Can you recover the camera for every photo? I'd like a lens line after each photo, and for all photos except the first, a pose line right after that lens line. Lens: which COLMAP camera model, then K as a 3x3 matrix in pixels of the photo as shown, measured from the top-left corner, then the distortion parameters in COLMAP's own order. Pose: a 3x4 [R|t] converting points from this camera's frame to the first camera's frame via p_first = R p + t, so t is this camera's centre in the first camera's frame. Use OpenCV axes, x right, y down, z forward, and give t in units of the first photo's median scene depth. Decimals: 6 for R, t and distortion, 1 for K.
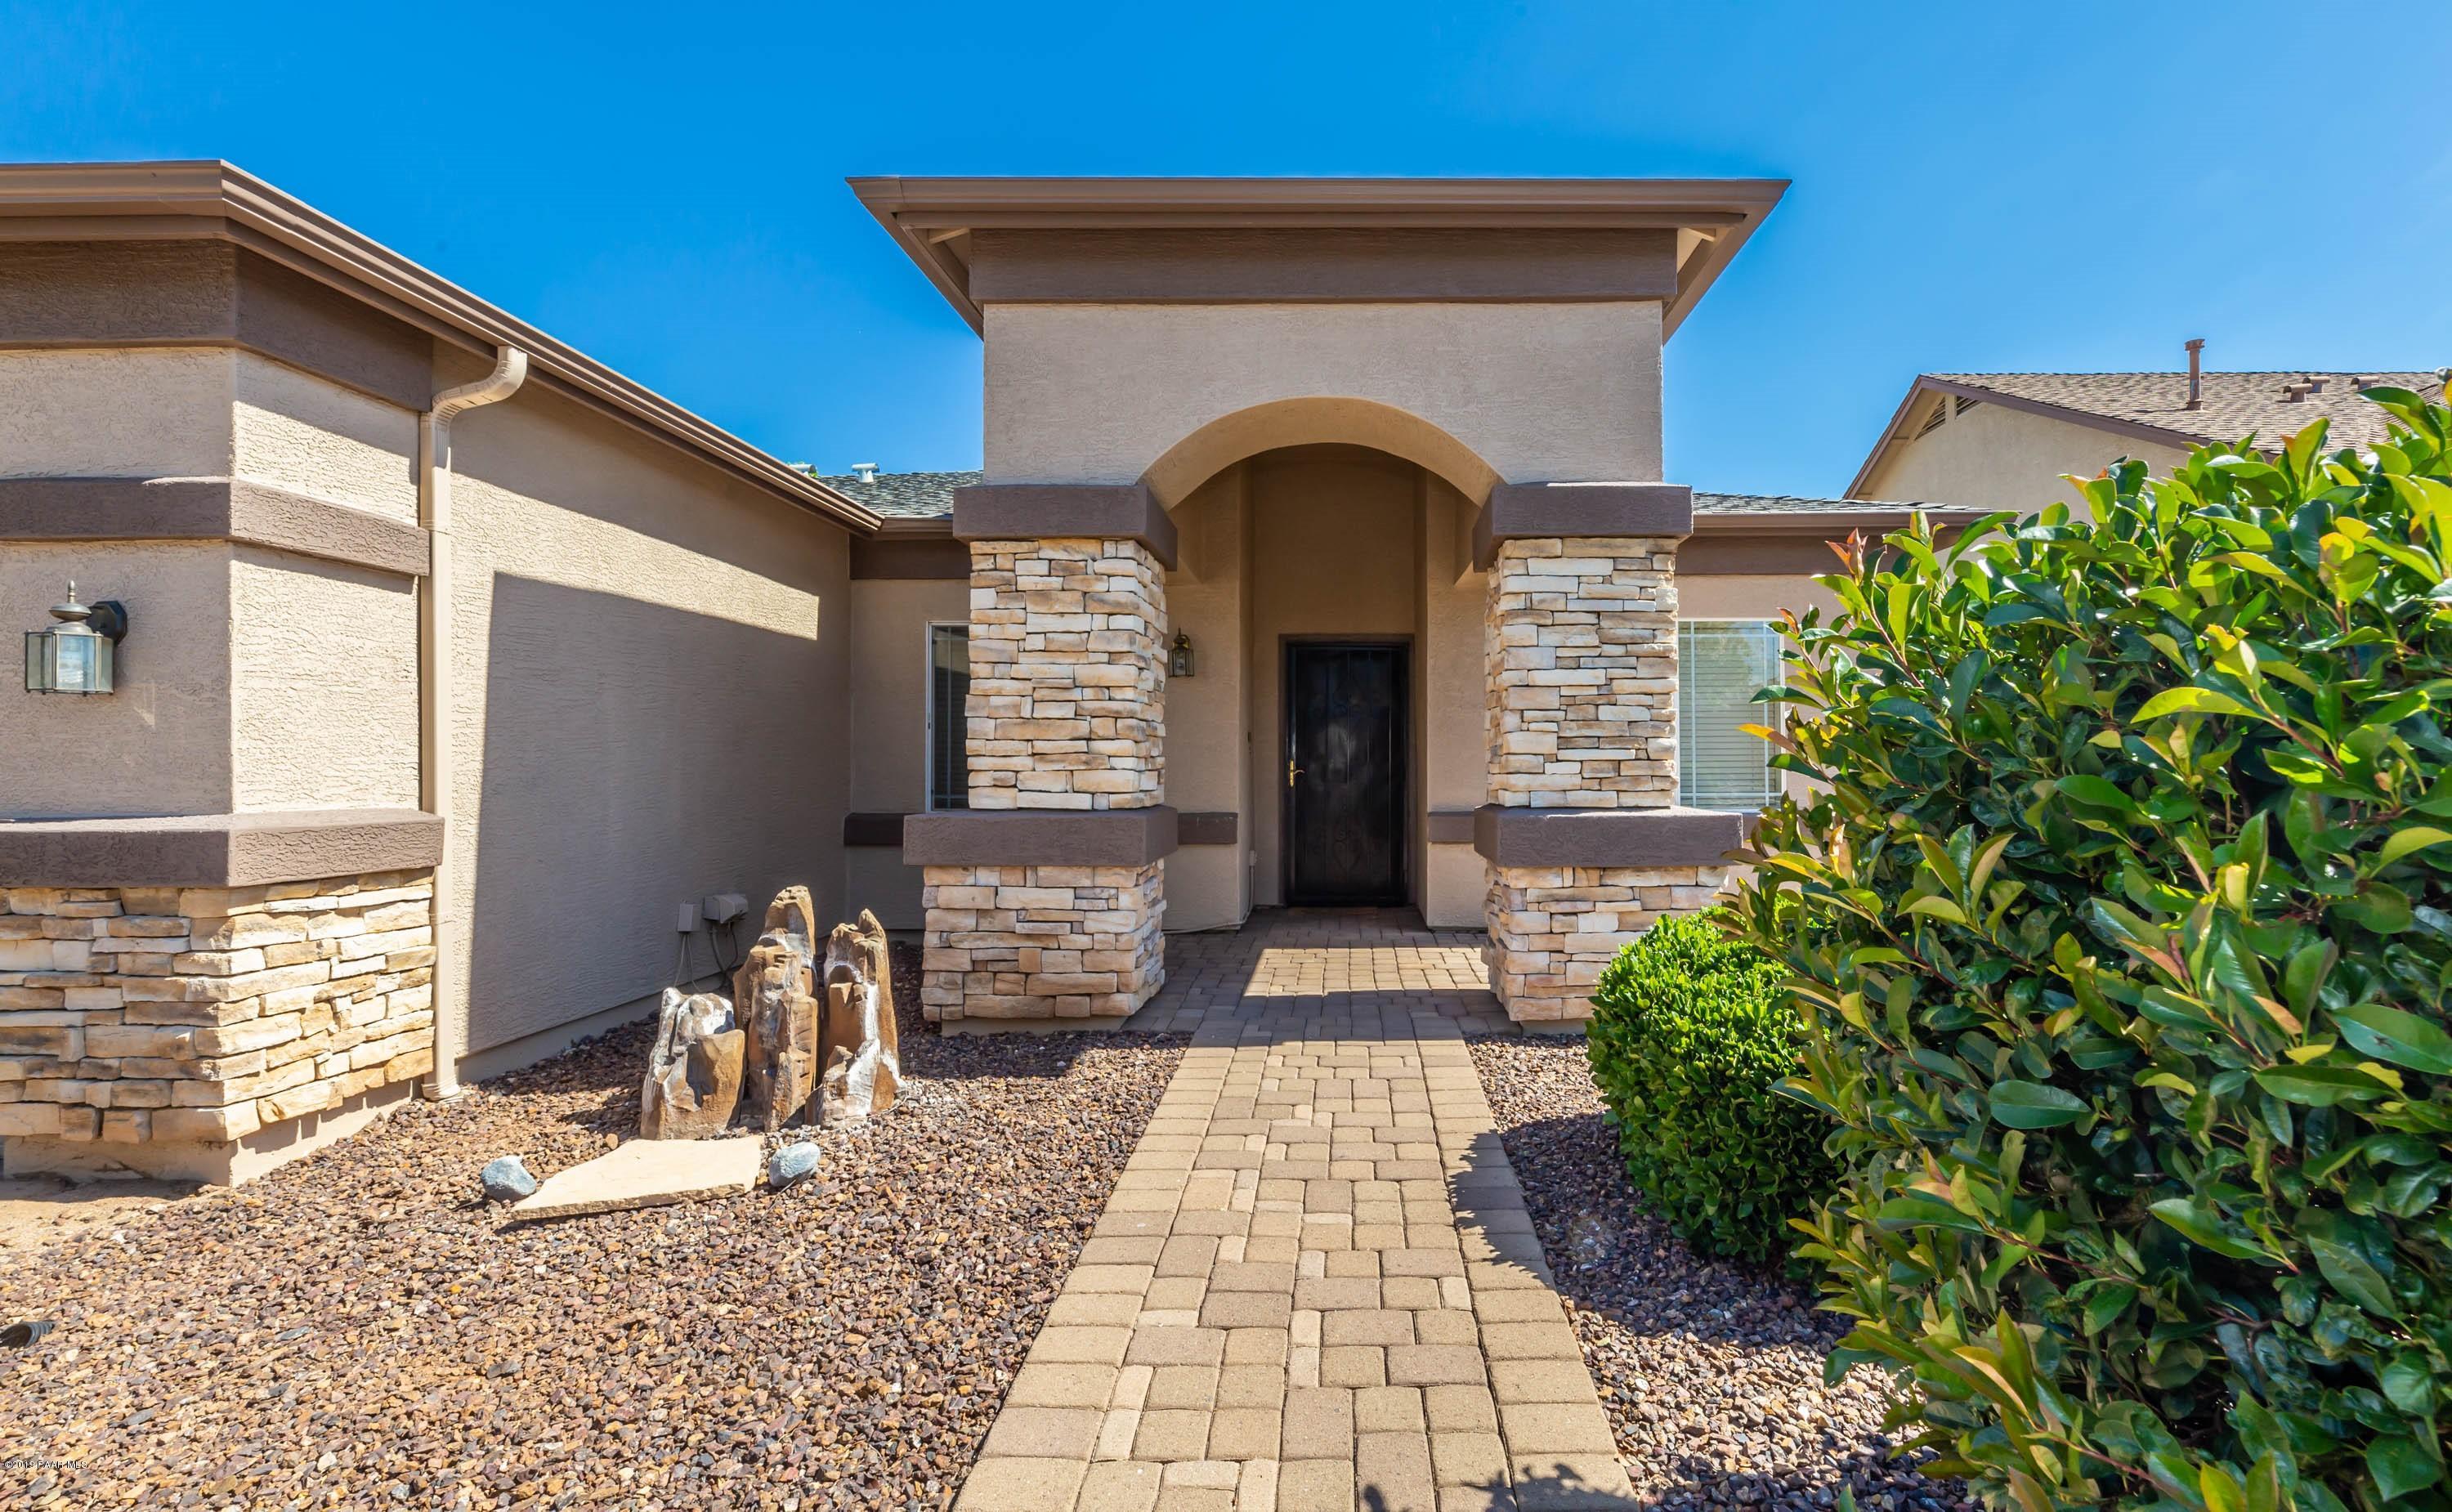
lens RADIAL K [[1089.4, 0, 1228.9], [0, 1089.4, 763.3], [0, 0, 1]] dist [-0.002339, -0.000223]
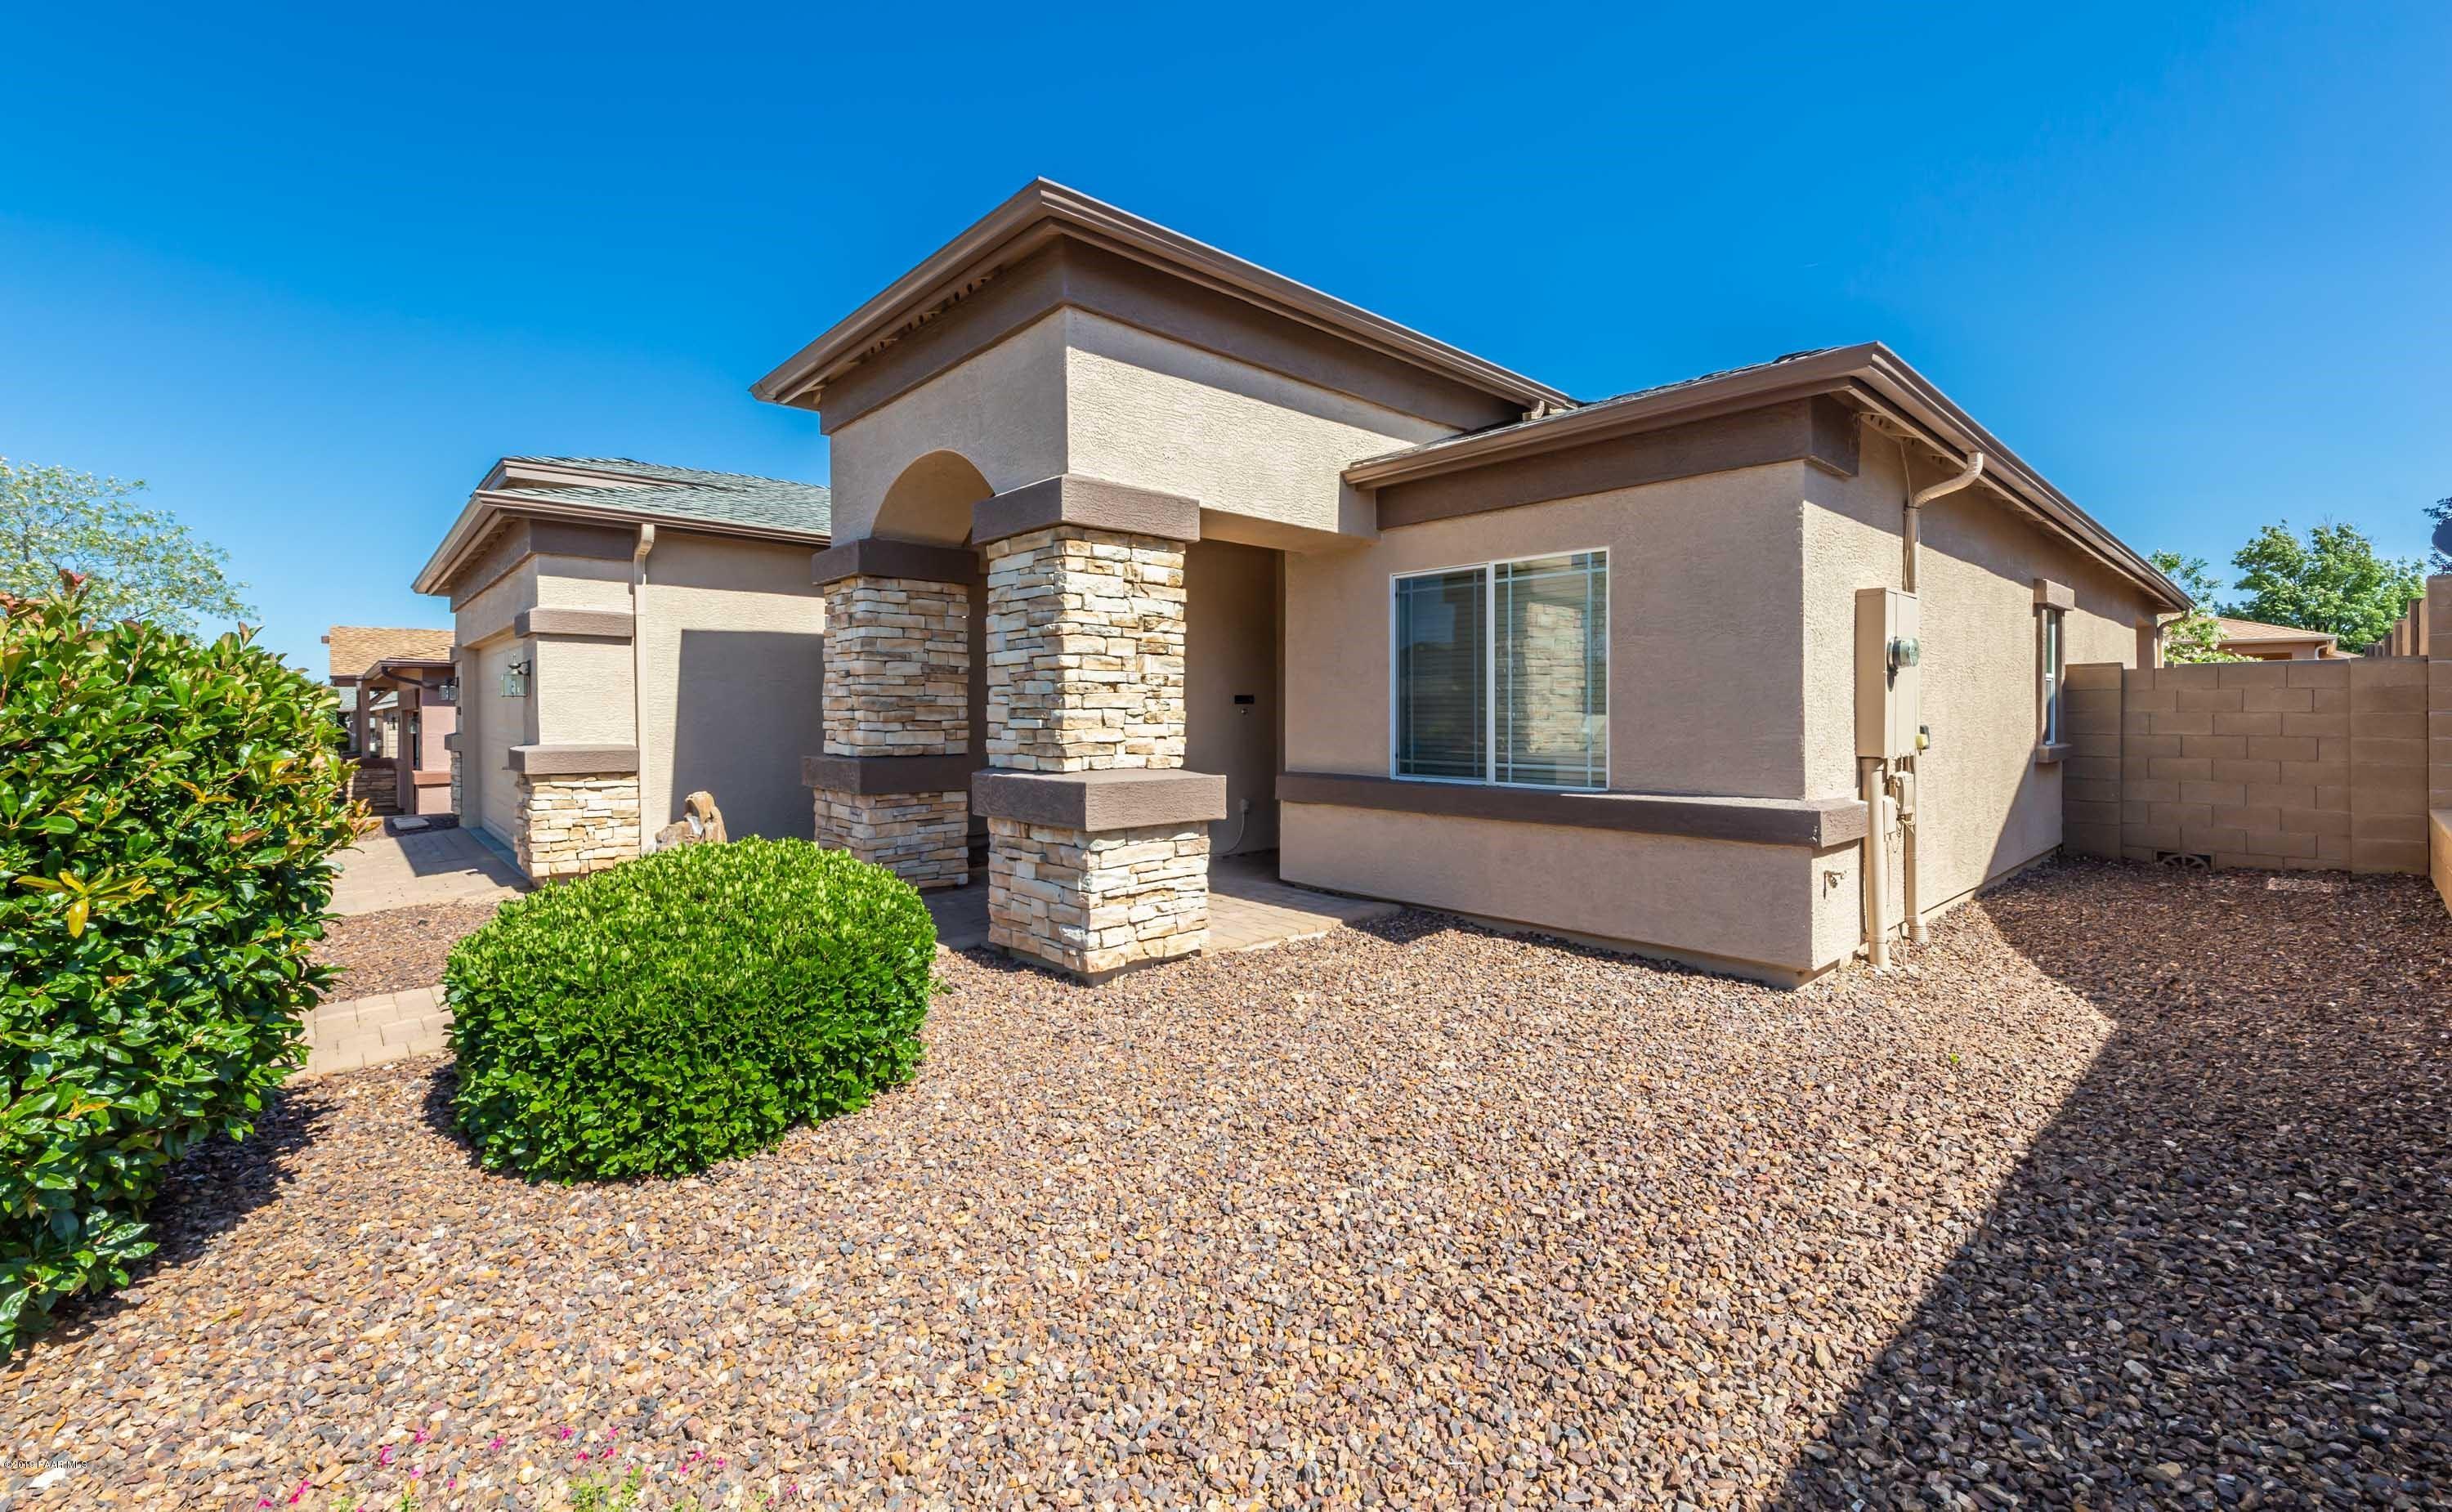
lens RADIAL K [[994.5, 0, 1226.1], [0, 994.5, 732.4], [0, 0, 1]] dist [0.003322, 0.000033]
pose [[0.670601, 0.016957, -0.741625, 1.514855], [0.000519, 0.999728, 0.023328, -0.027883], [0.741818, -0.016029, 0.670409, 0.546147]]
